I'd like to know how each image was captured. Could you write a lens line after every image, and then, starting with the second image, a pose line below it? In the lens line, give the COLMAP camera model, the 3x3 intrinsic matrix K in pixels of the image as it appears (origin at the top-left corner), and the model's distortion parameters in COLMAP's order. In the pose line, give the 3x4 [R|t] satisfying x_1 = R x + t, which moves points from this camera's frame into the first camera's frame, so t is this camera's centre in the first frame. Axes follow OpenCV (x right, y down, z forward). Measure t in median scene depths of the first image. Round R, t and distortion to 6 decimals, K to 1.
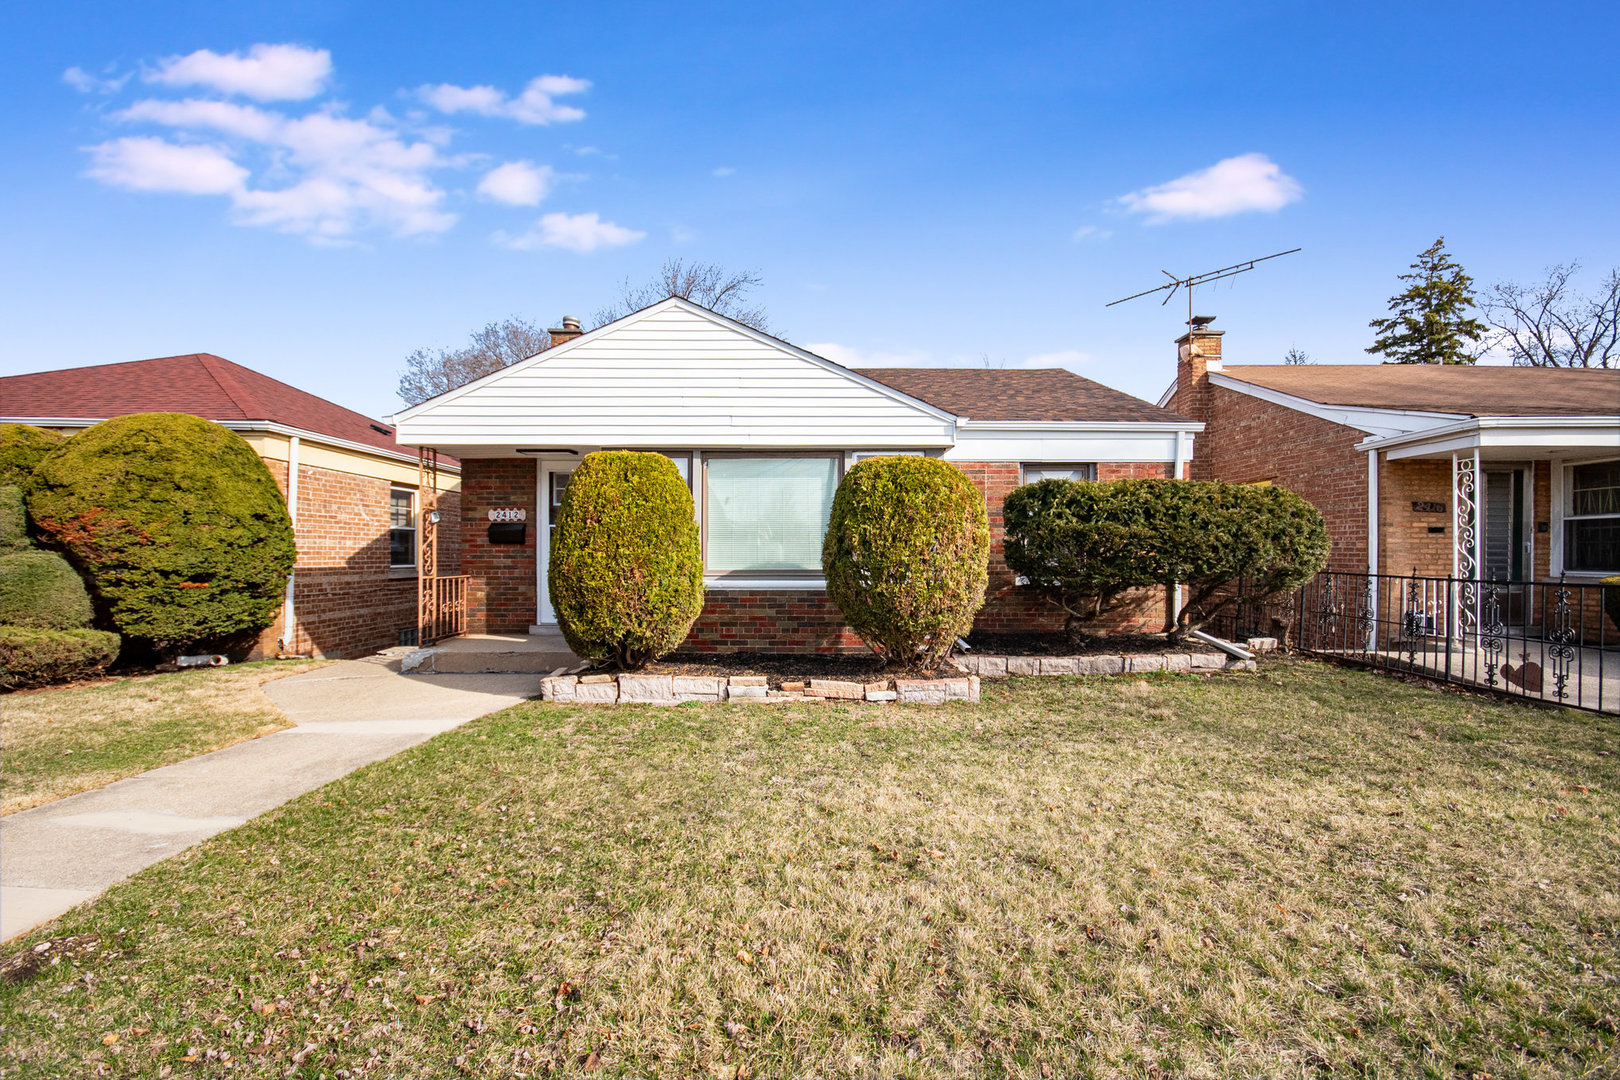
lens RADIAL K [[717.0, 0, 785.5], [0, 717.0, 553.1], [0, 0, 1]] dist [0.005634, -0.001659]
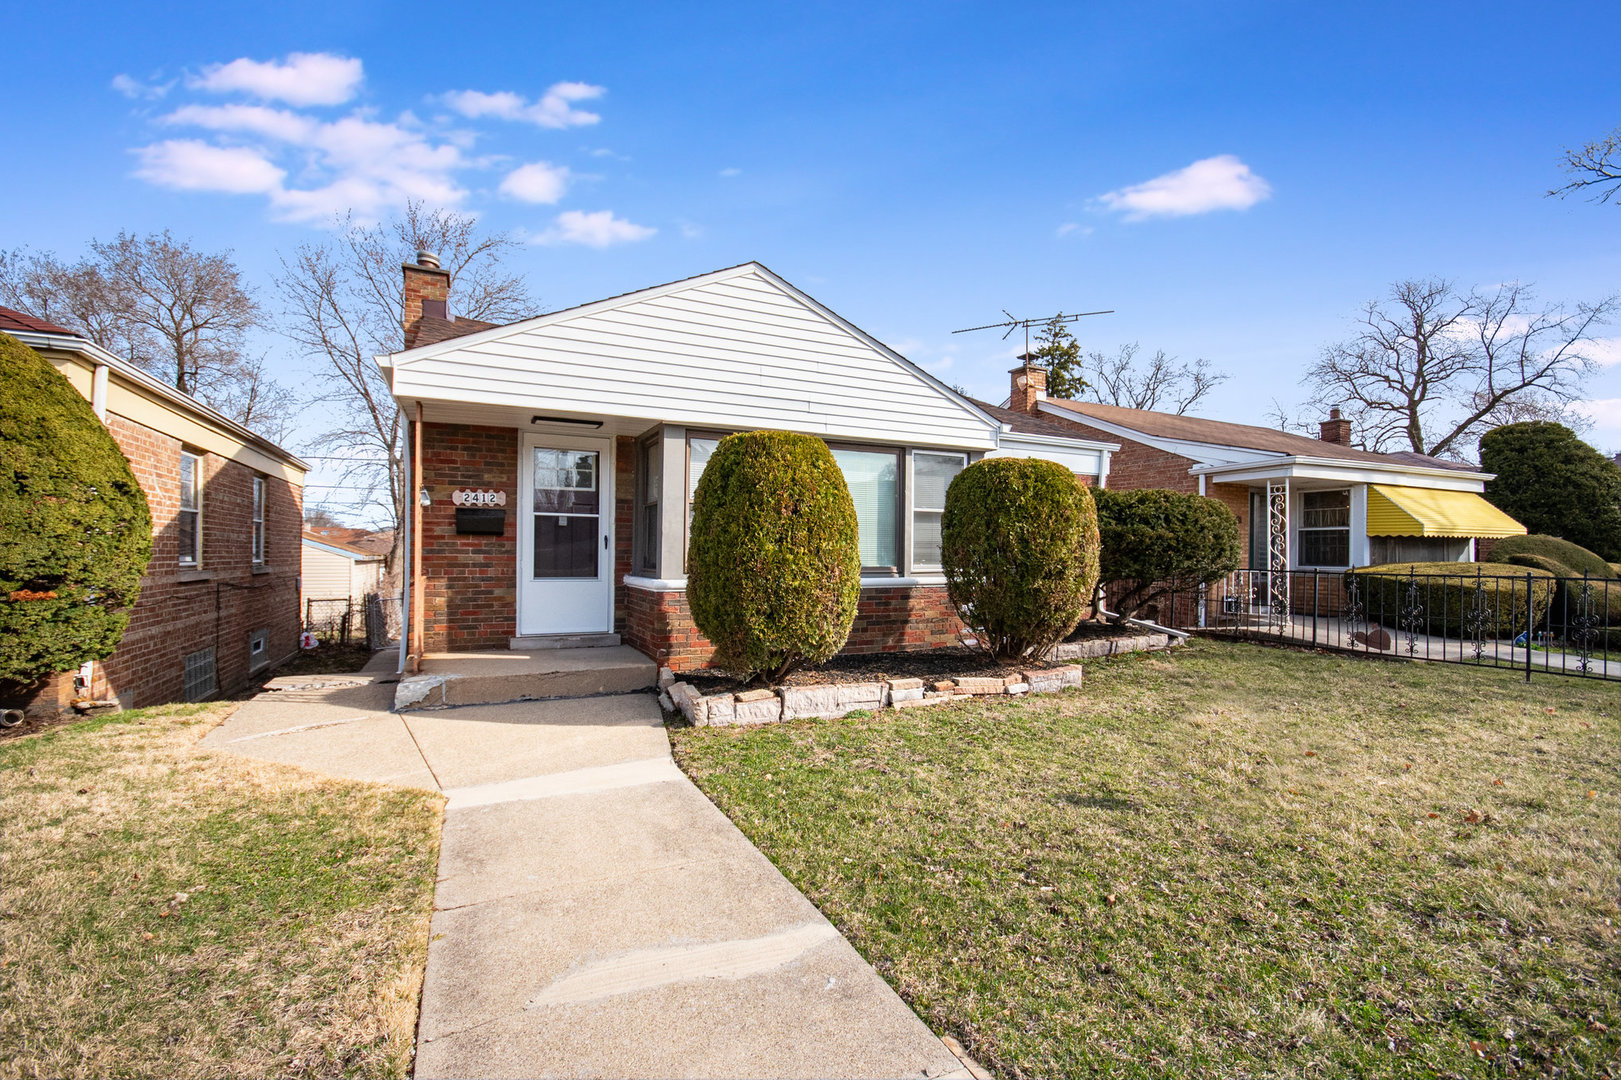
lens RADIAL K [[717.5, 0, 811.1], [0, 717.5, 545.4], [0, 0, 1]] dist [0.005634, -0.001659]
pose [[0.898039, 0.009947, 0.439804, -0.477385], [-0.007198, 0.999943, -0.007919, 0.002418], [-0.439857, 0.003946, 0.898059, 0.162323]]
